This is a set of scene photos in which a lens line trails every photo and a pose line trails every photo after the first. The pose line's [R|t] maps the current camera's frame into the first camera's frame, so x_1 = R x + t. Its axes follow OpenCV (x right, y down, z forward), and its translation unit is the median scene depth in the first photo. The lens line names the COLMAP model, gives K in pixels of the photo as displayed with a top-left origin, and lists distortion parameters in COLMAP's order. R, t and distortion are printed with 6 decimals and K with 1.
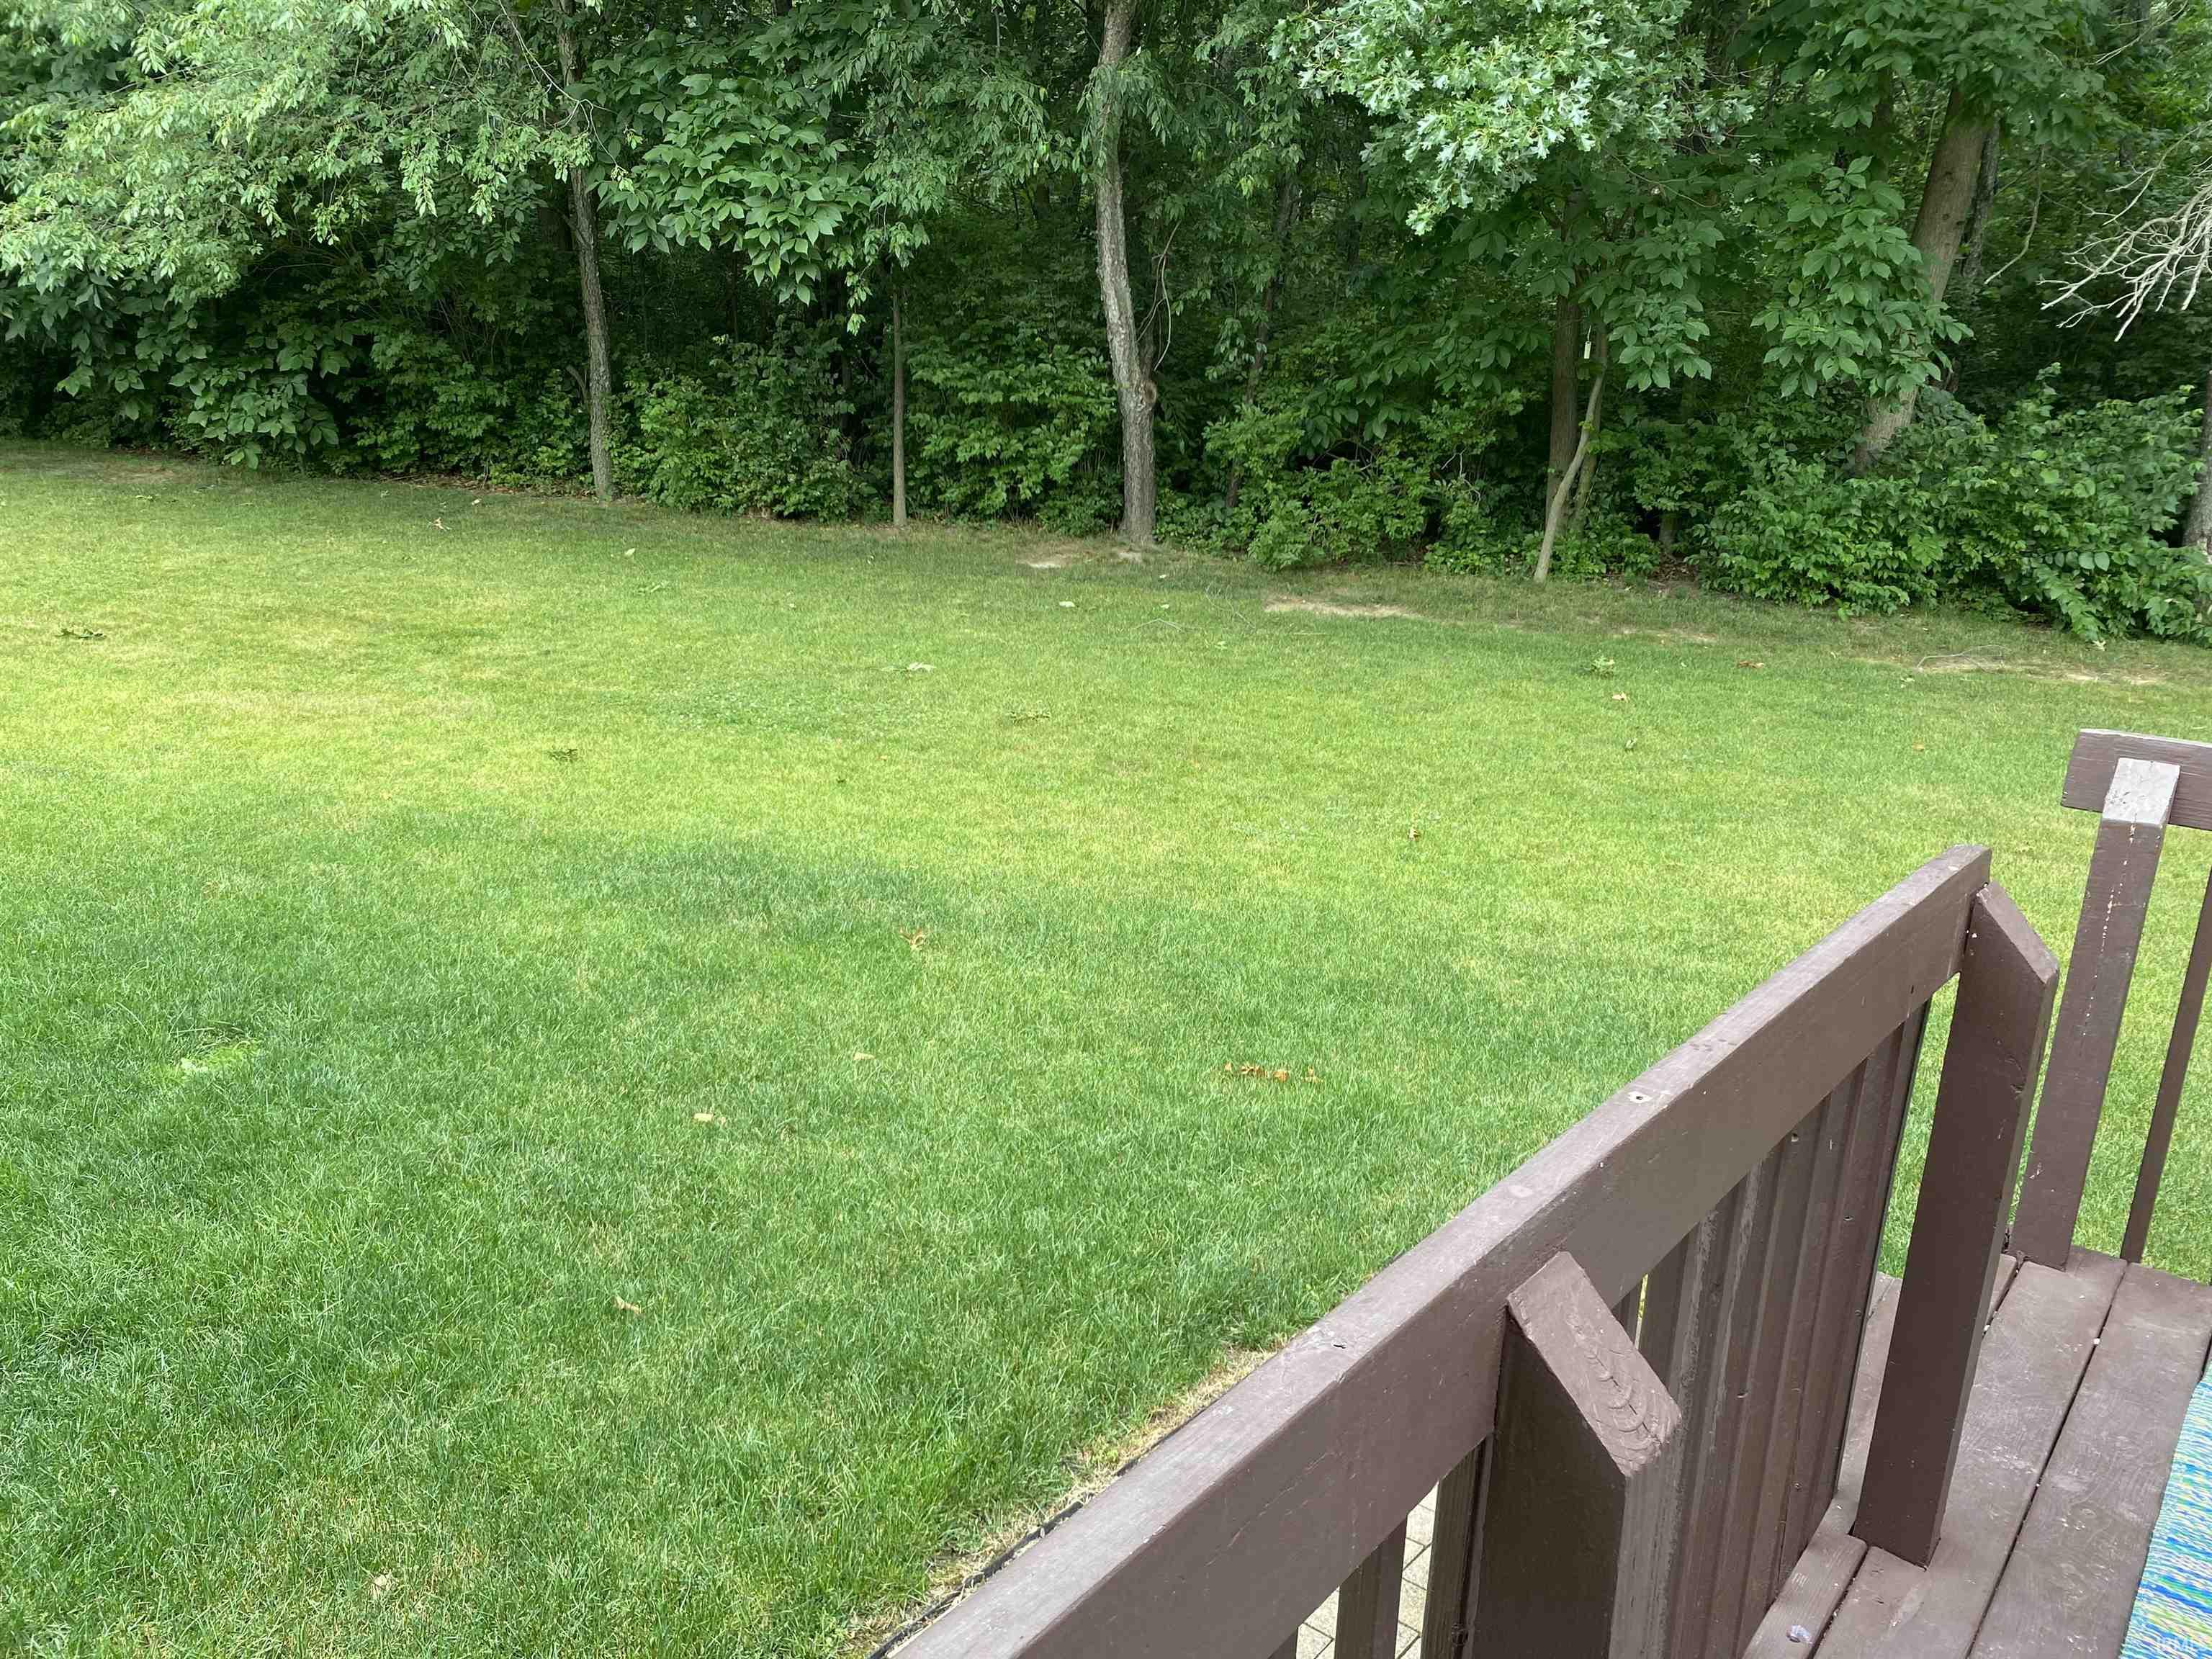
lens RADIAL K [[1677.2, 0, 1106.4], [0, 1677.2, 837.3], [0, 0, 1]] dist [0.016961, 0.002990]
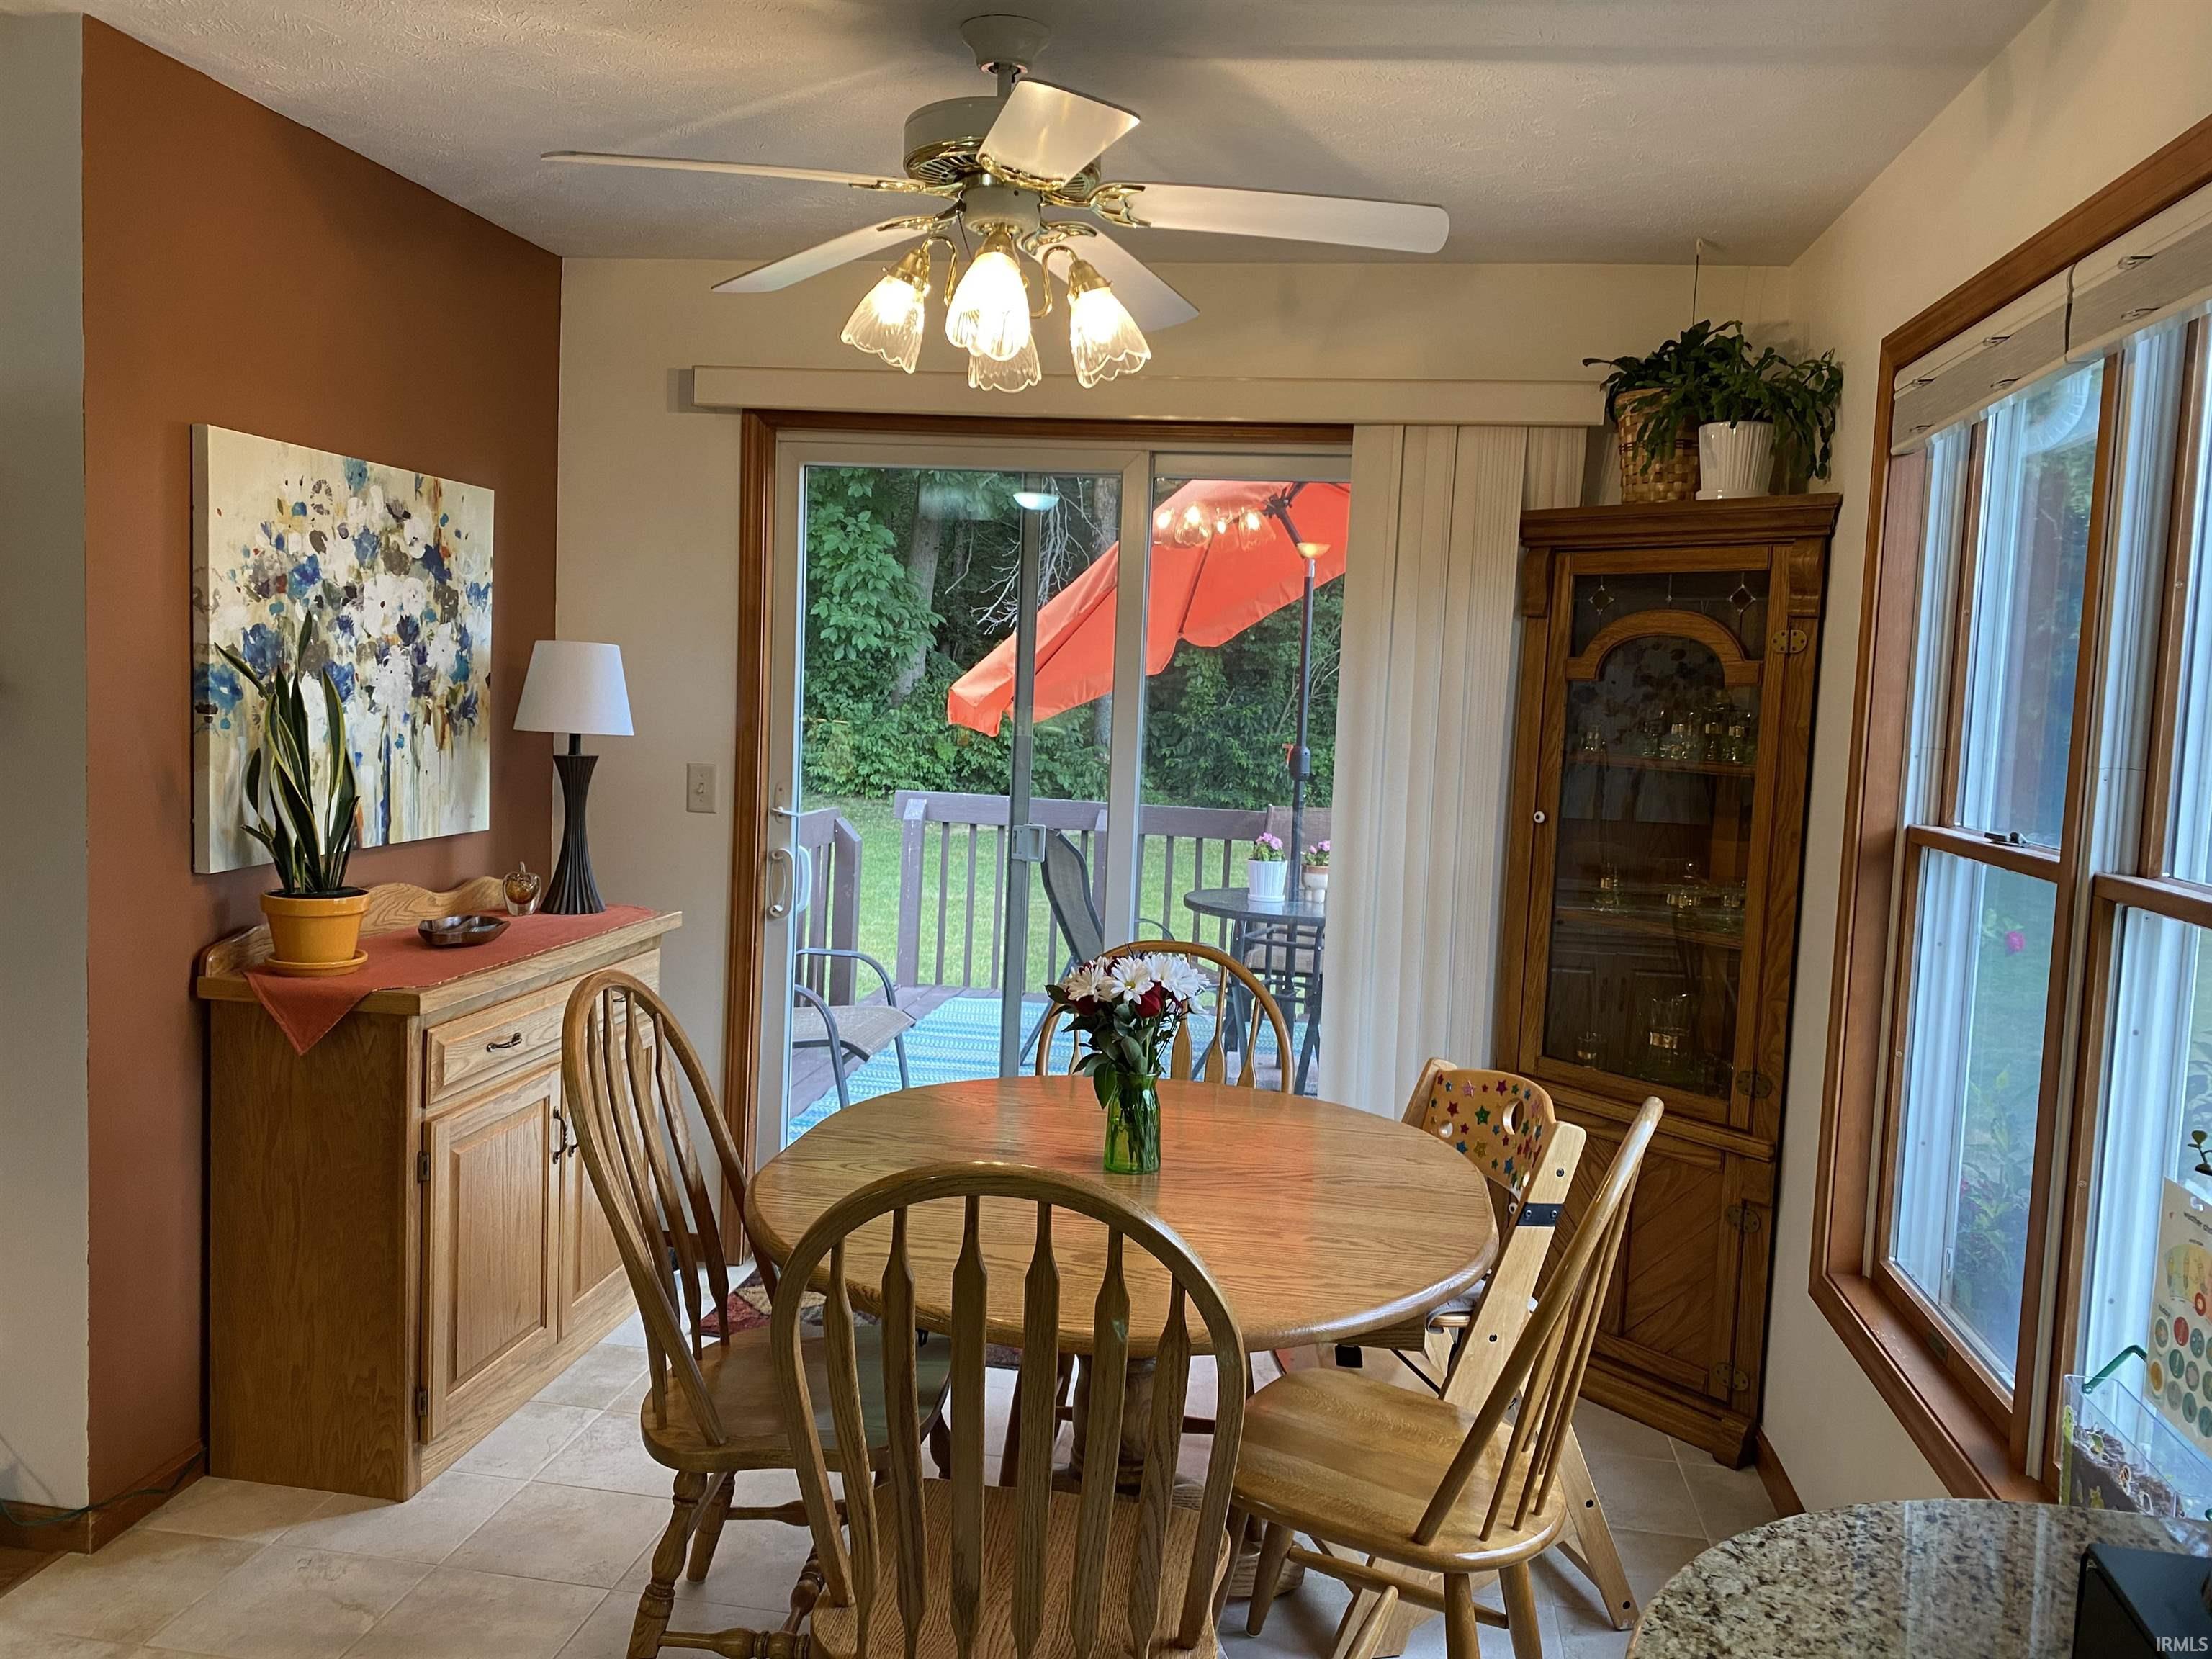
lens RADIAL K [[1677.2, 0, 1110.6], [0, 1677.2, 827.3], [0, 0, 1]] dist [0.016961, 0.002990]
pose [[0.873998, -0.055324, 0.482770, -0.116556], [0.127138, 0.984925, -0.117300, 0.092755], [-0.469002, 0.163898, 0.867856, -0.390540]]
